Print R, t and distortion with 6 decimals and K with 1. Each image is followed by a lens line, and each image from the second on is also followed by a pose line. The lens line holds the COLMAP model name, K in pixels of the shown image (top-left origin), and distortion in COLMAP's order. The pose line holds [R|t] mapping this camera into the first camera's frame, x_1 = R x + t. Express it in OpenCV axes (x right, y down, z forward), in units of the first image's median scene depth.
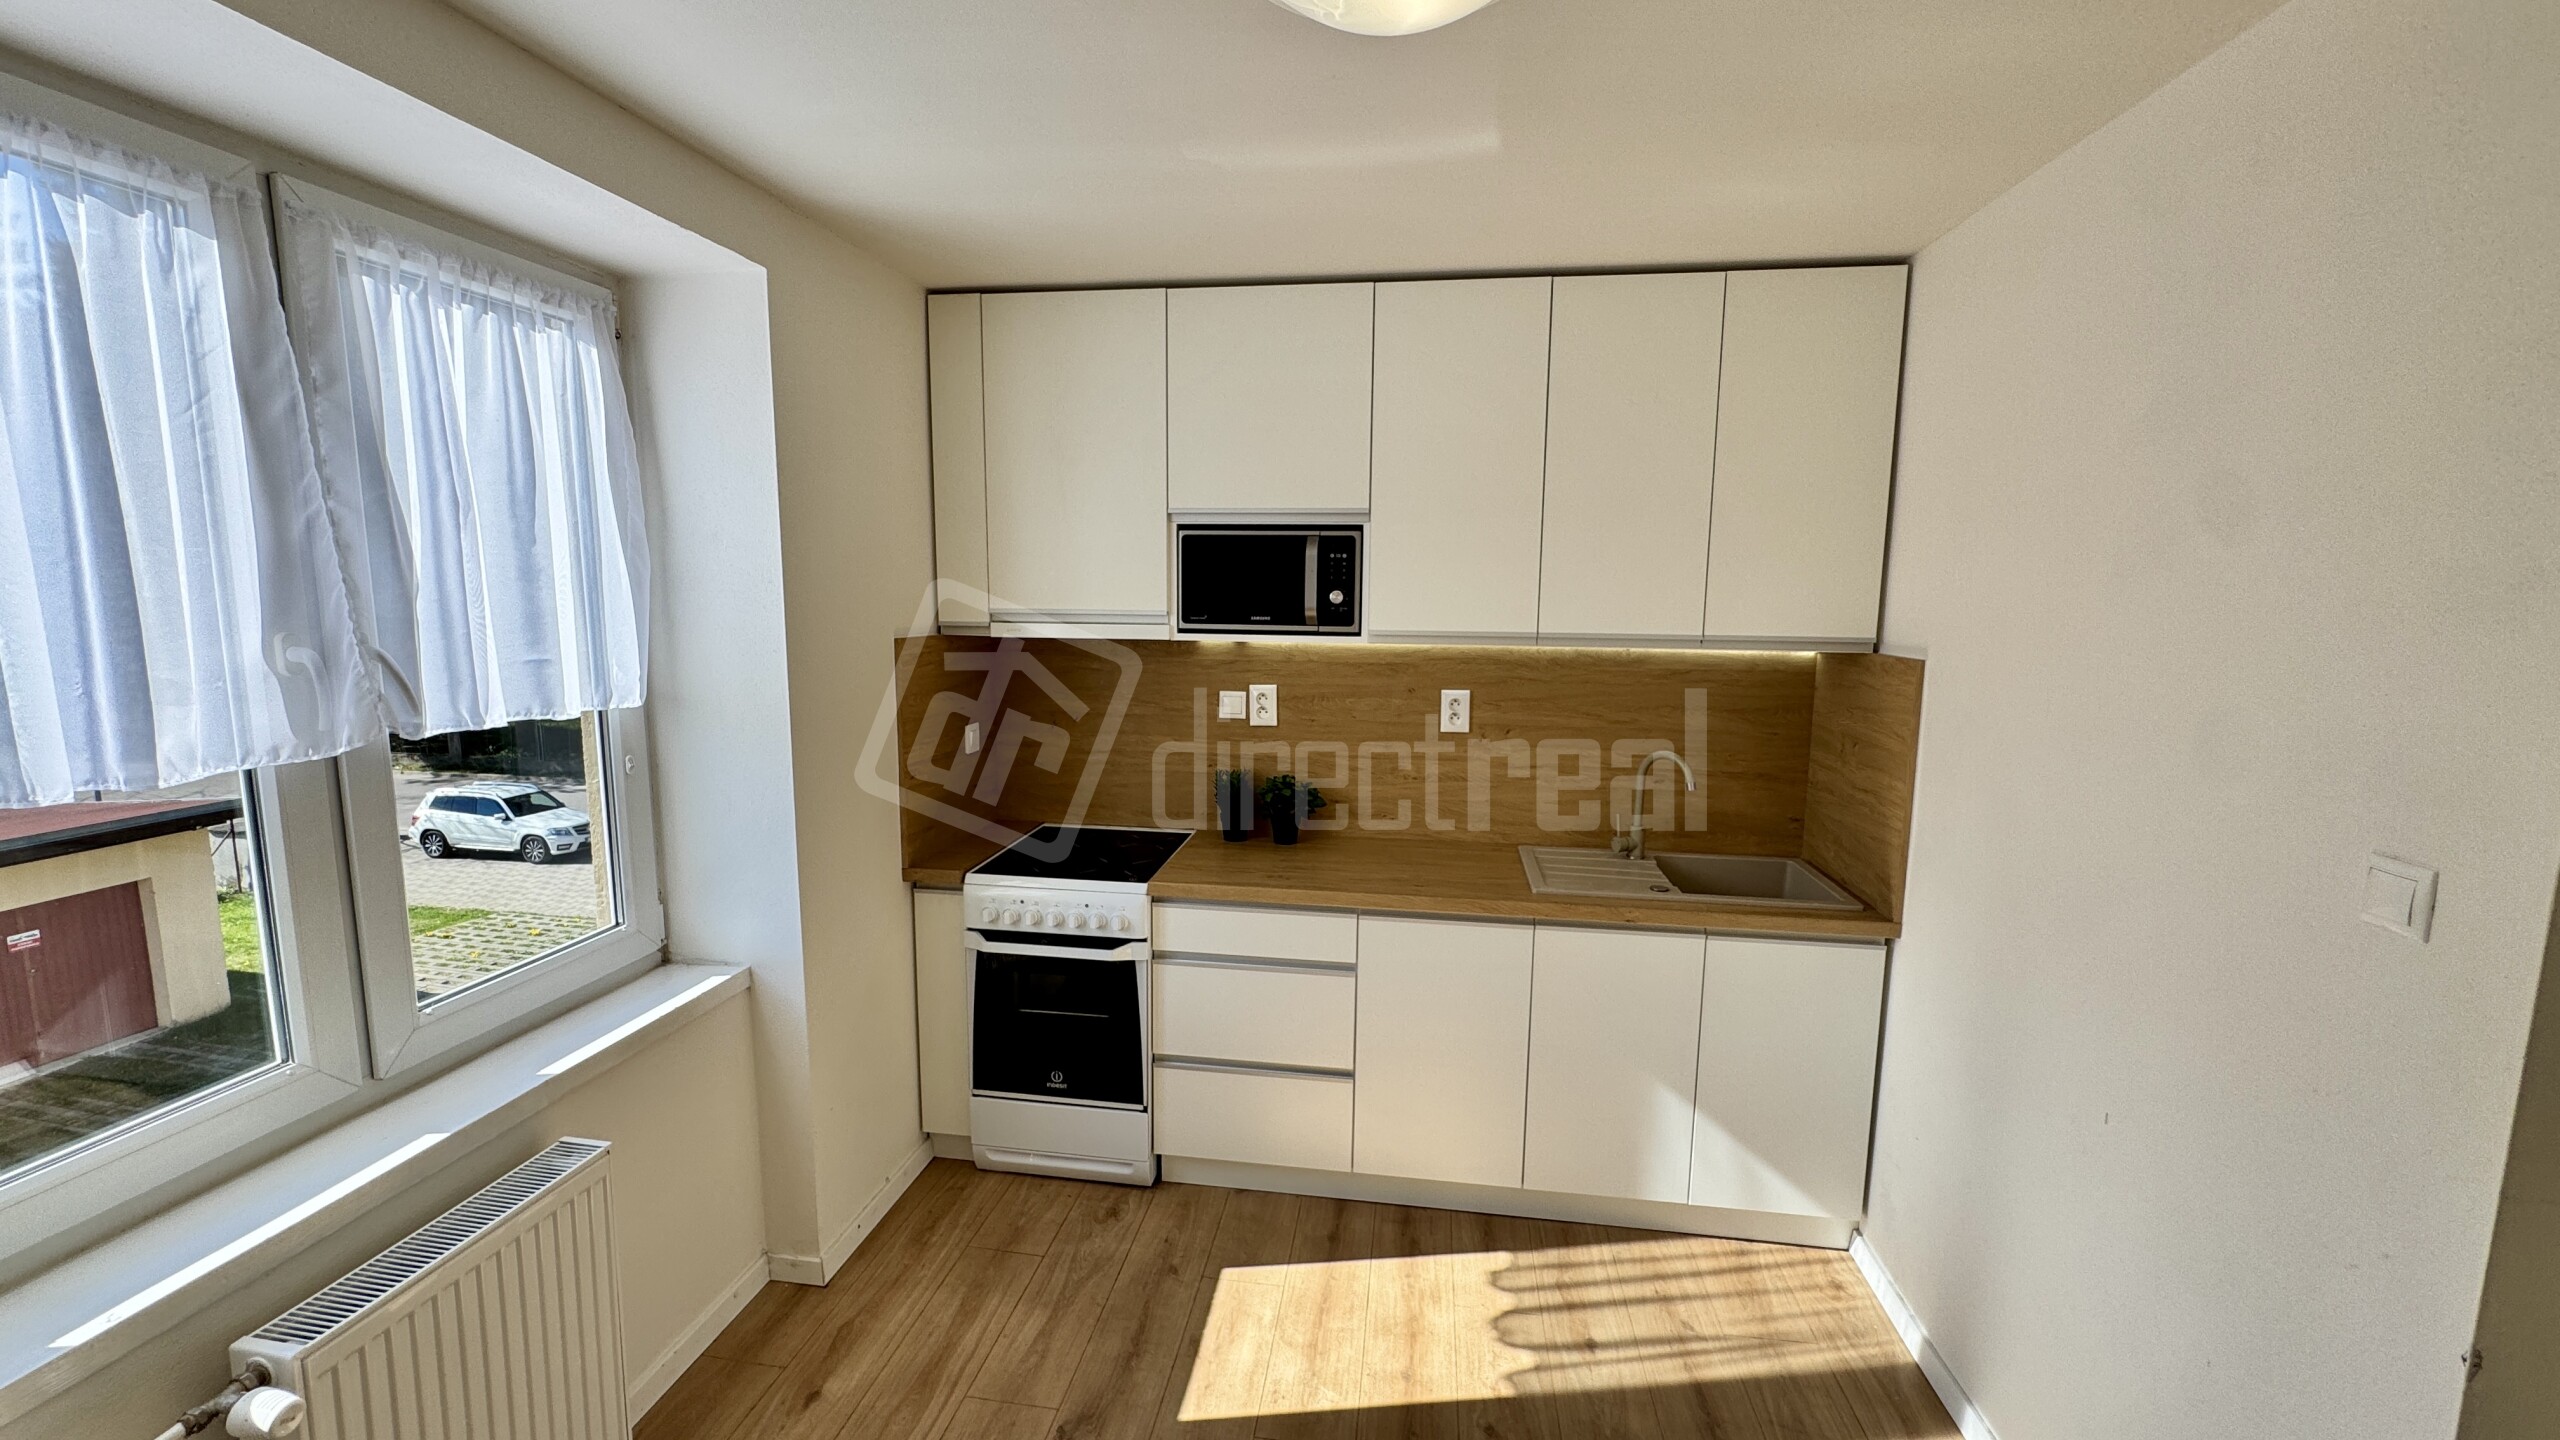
lens RADIAL K [[1025.8, 0, 1279.8], [0, 1025.8, 721.8], [0, 0, 1]] dist [-0.003723, 0.000410]
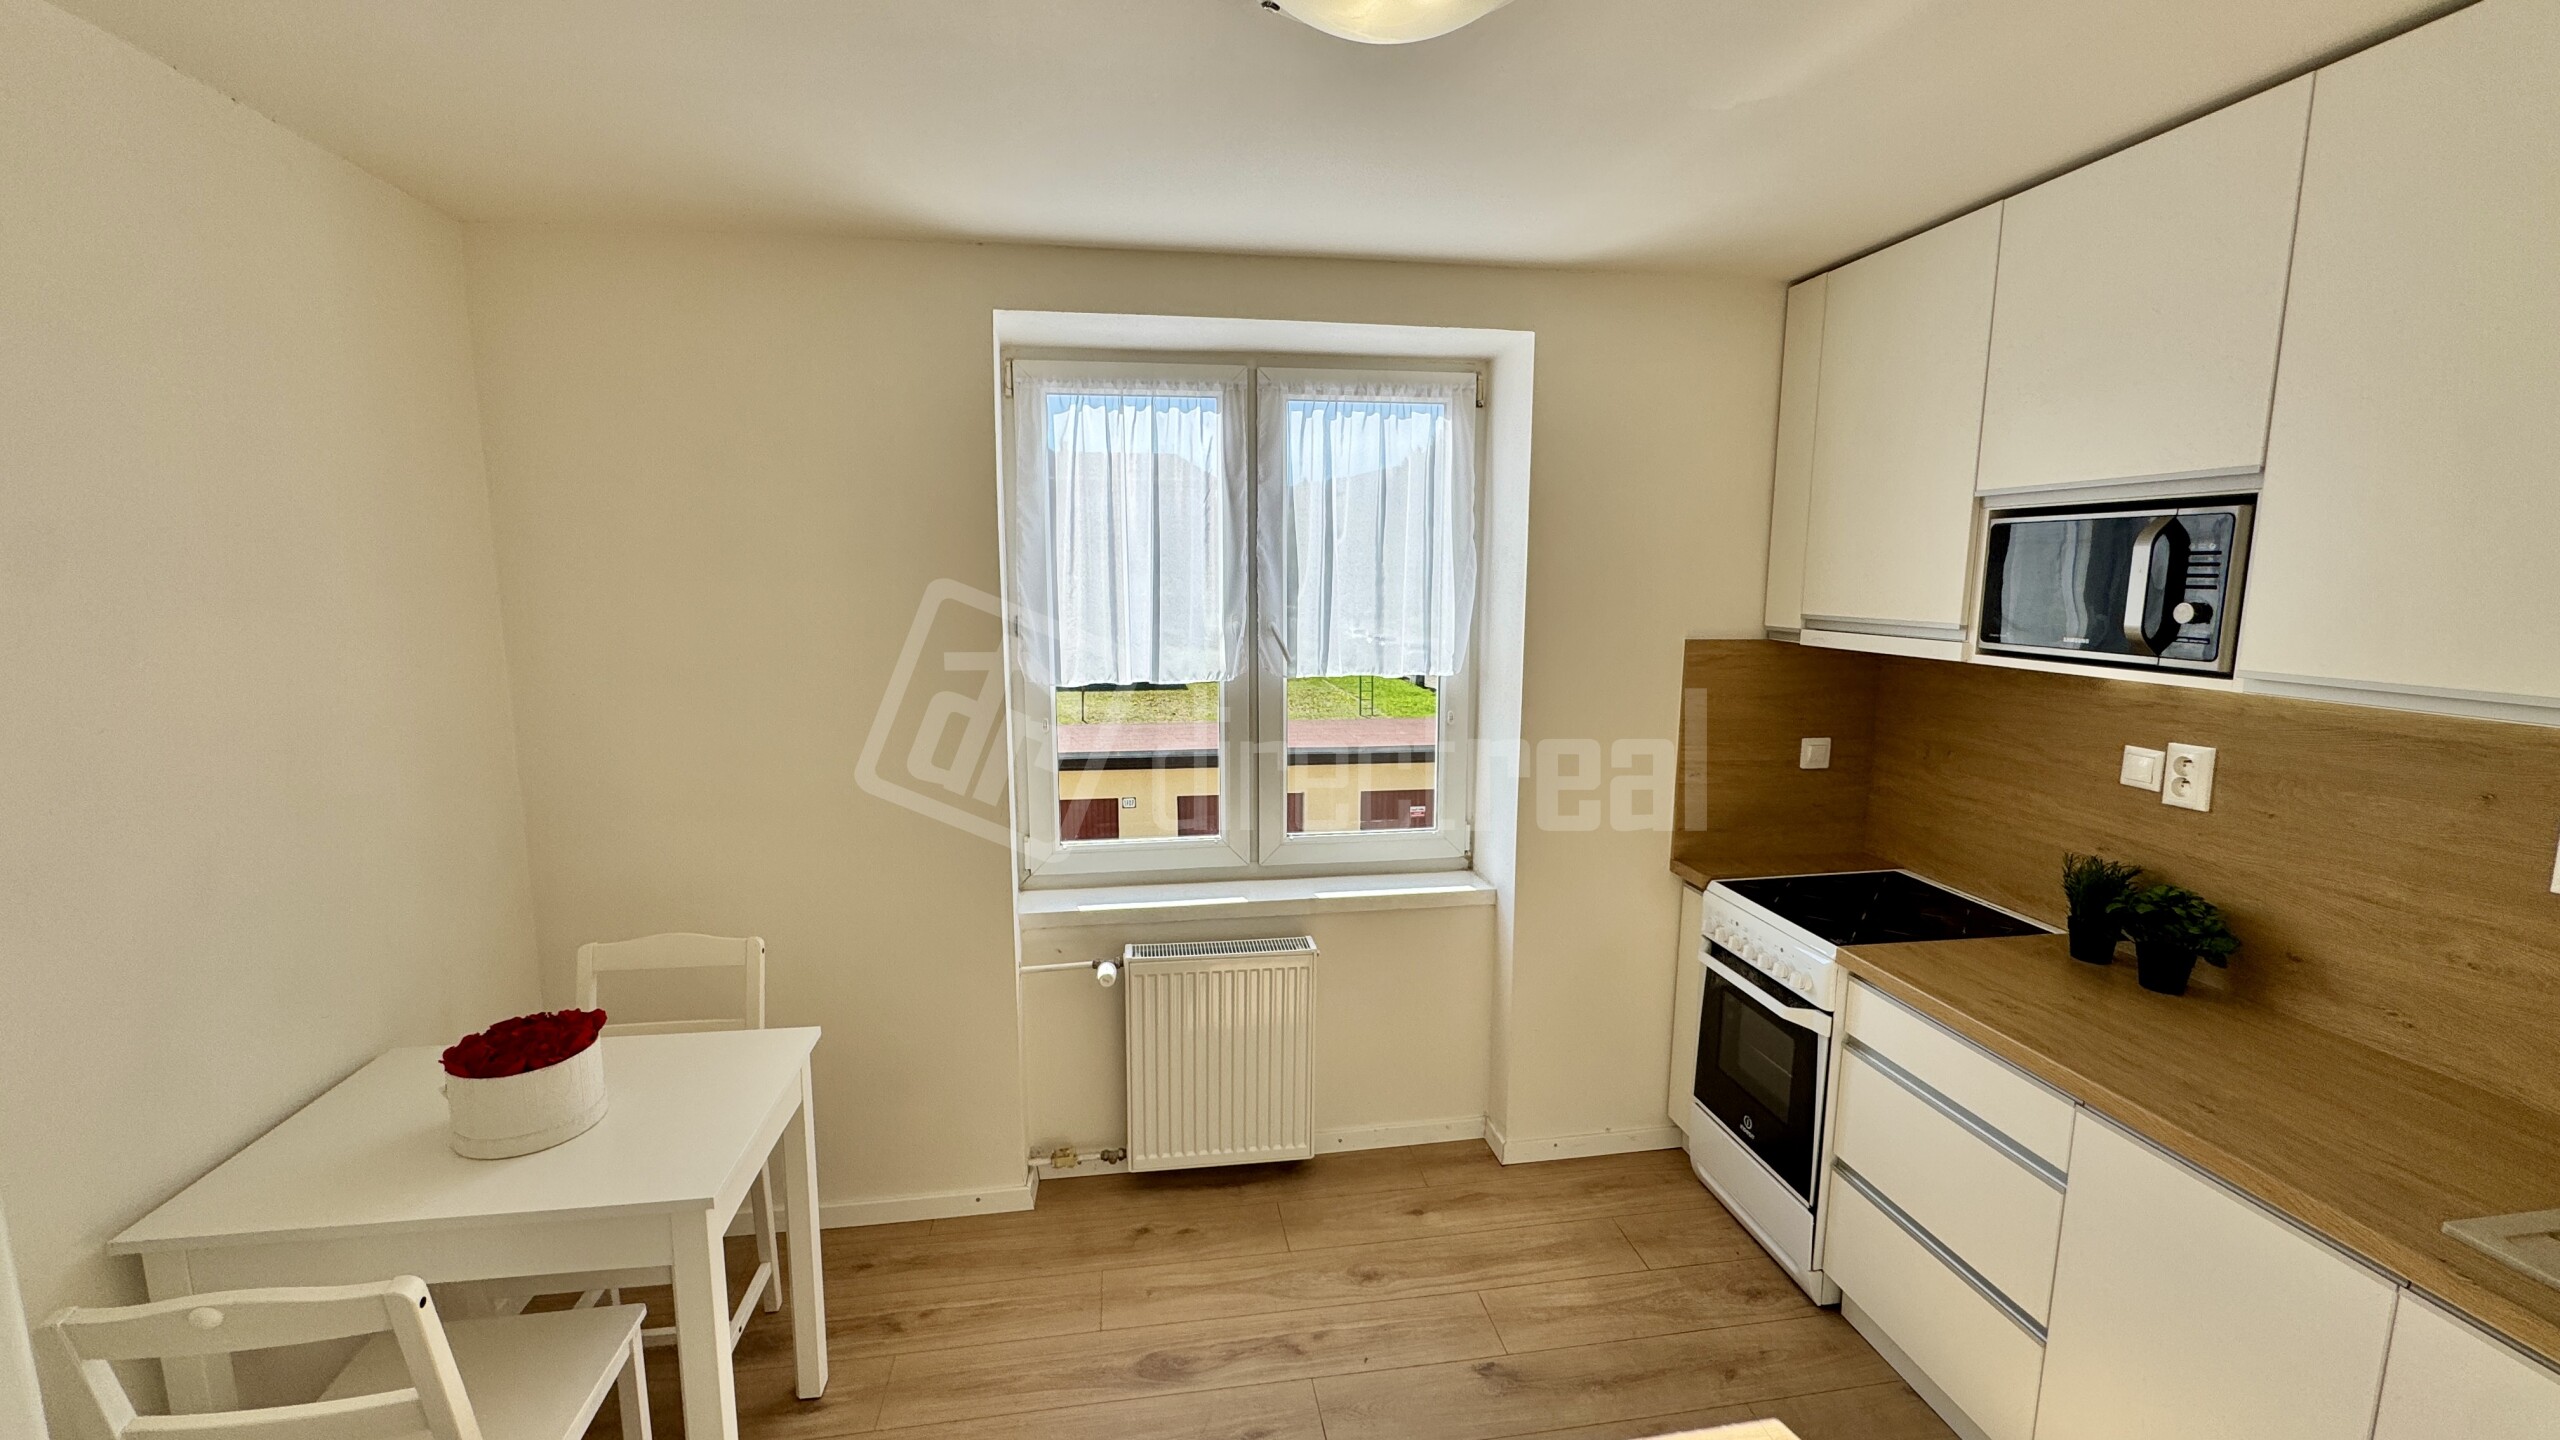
lens RADIAL K [[1025.8, 0, 1274.9], [0, 1025.8, 724.0], [0, 0, 1]] dist [-0.003723, 0.000410]
pose [[0.285717, 0.133973, -0.948903, 0.515810], [-0.125632, 0.986870, 0.101506, -0.050545], [0.950043, 0.090211, 0.298797, 0.304434]]
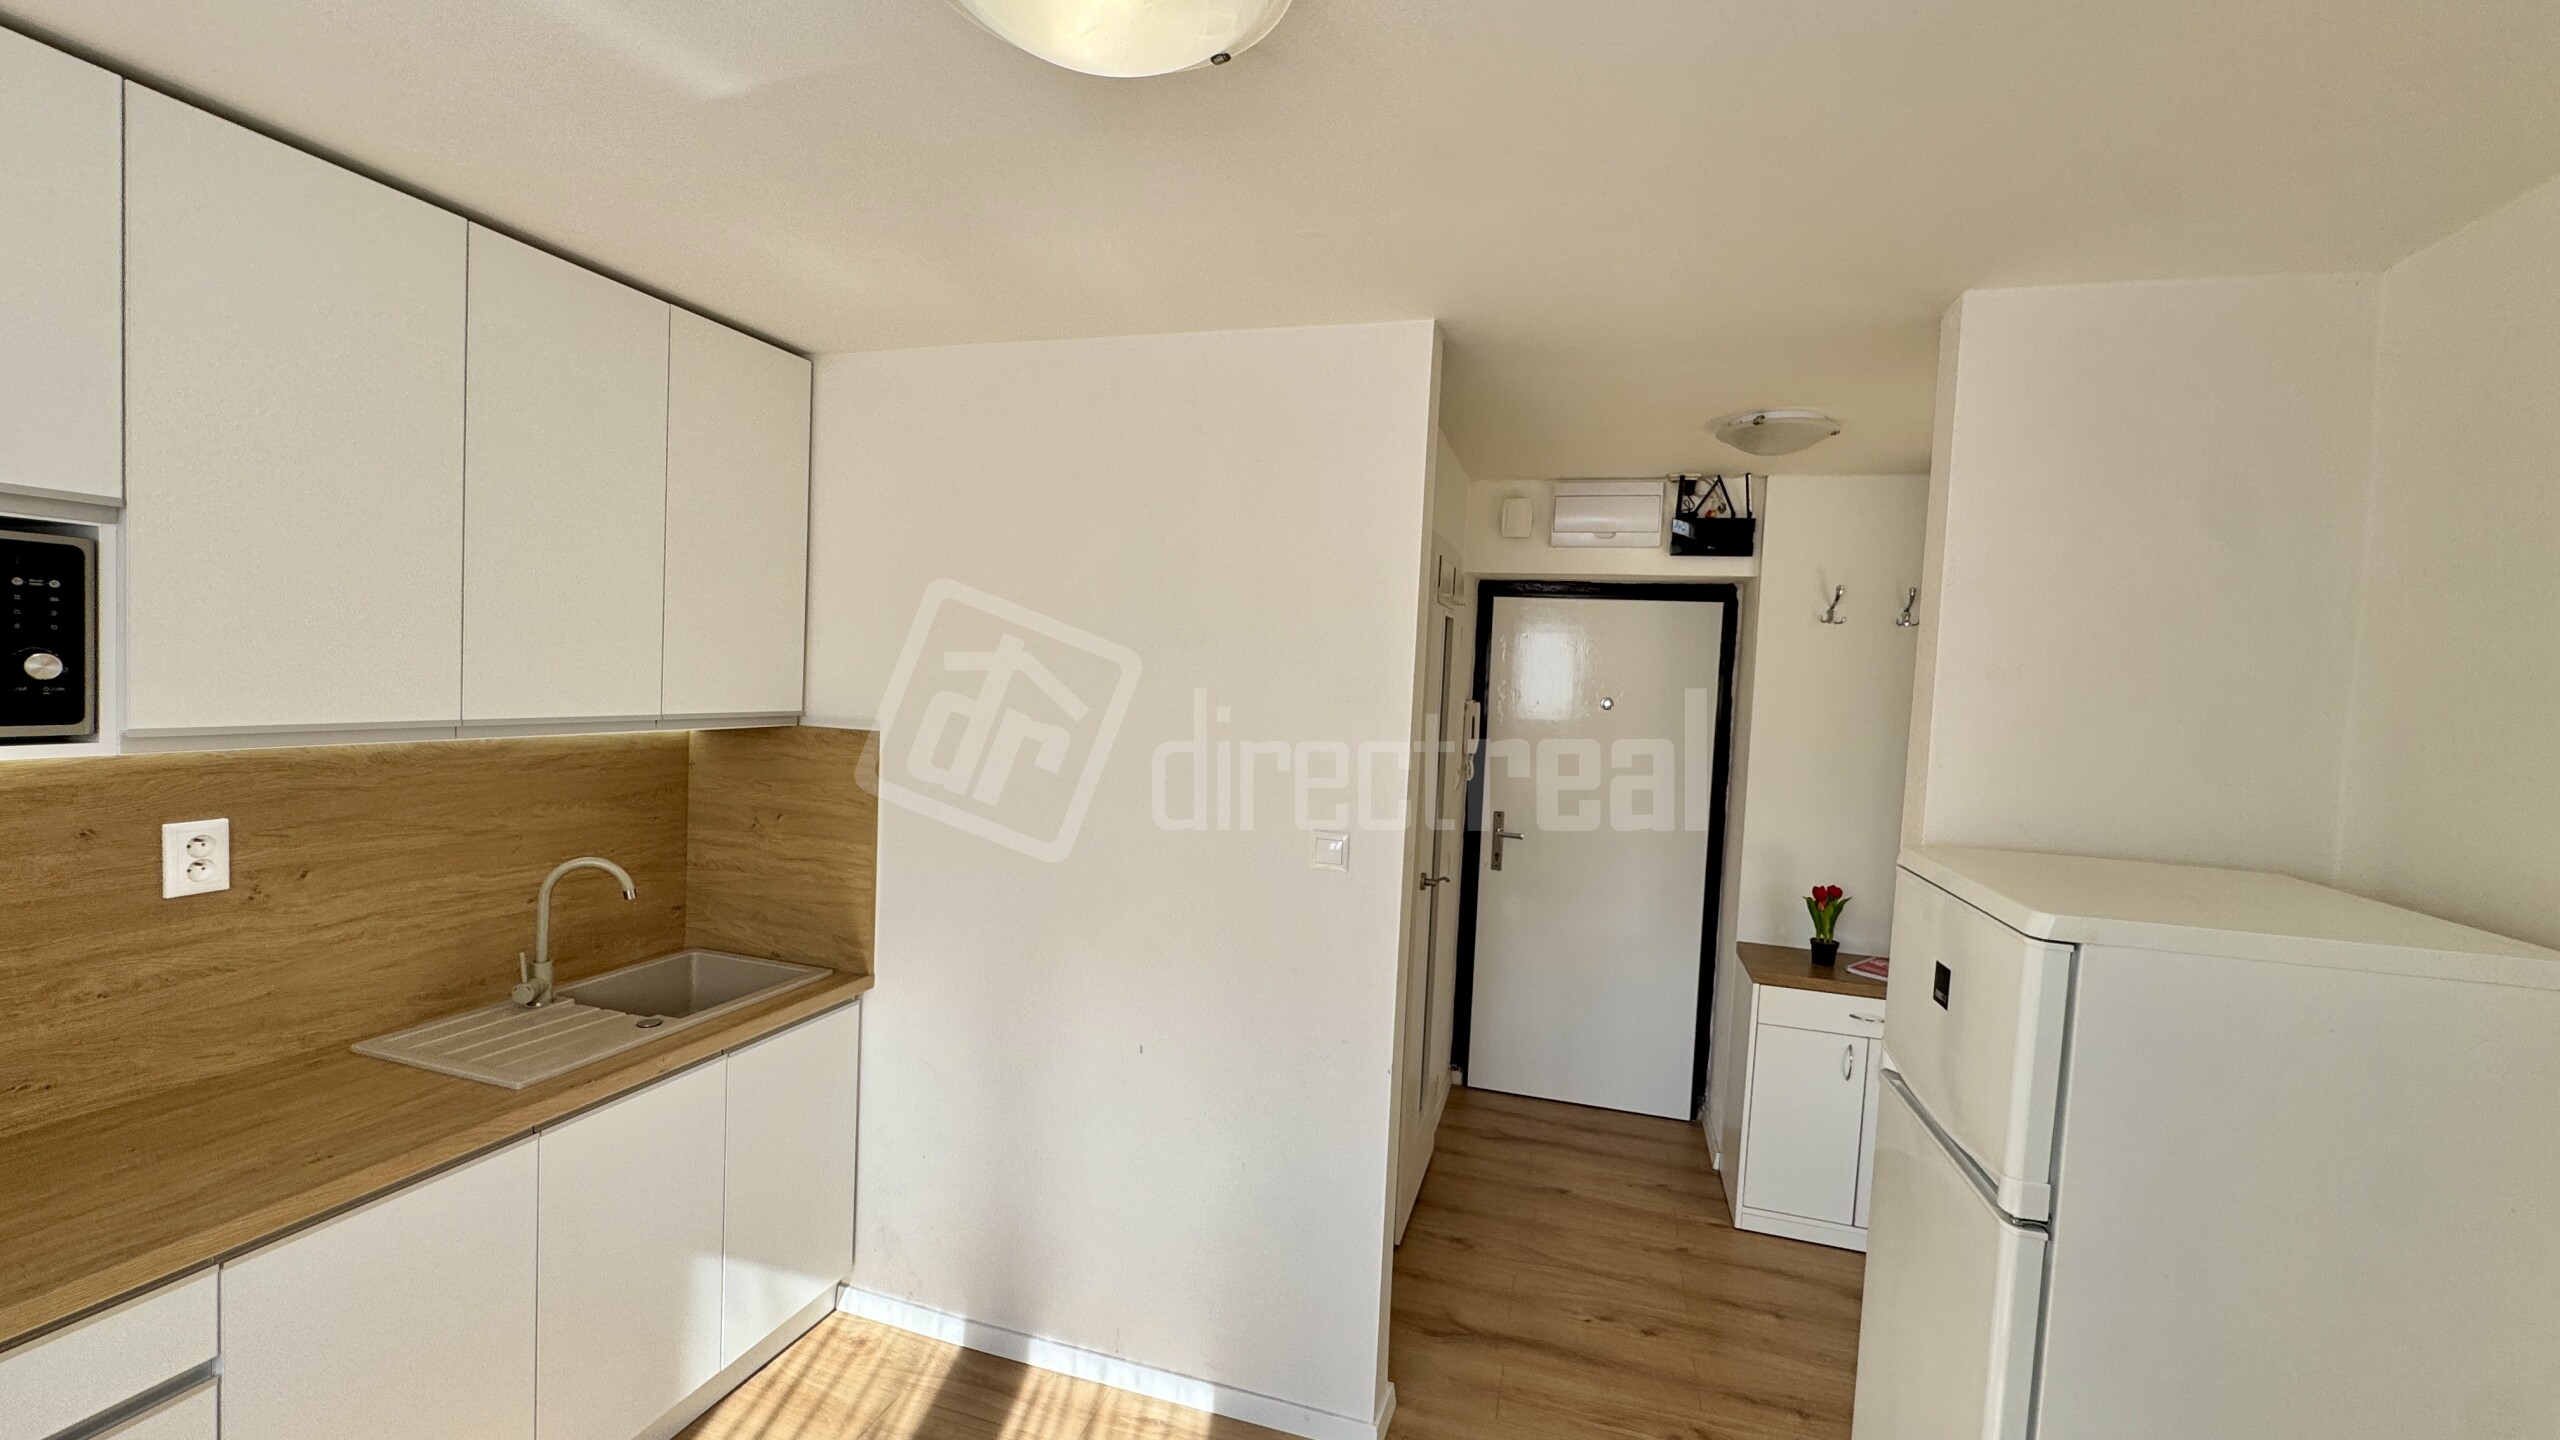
lens RADIAL K [[1025.8, 0, 1278.8], [0, 1025.8, 720.1], [0, 0, 1]] dist [-0.003723, 0.000410]
pose [[0.156785, -0.046505, 0.986537, -0.350419], [0.085892, 0.995748, 0.033289, -0.063760], [-0.983891, 0.079516, 0.160113, 0.352837]]
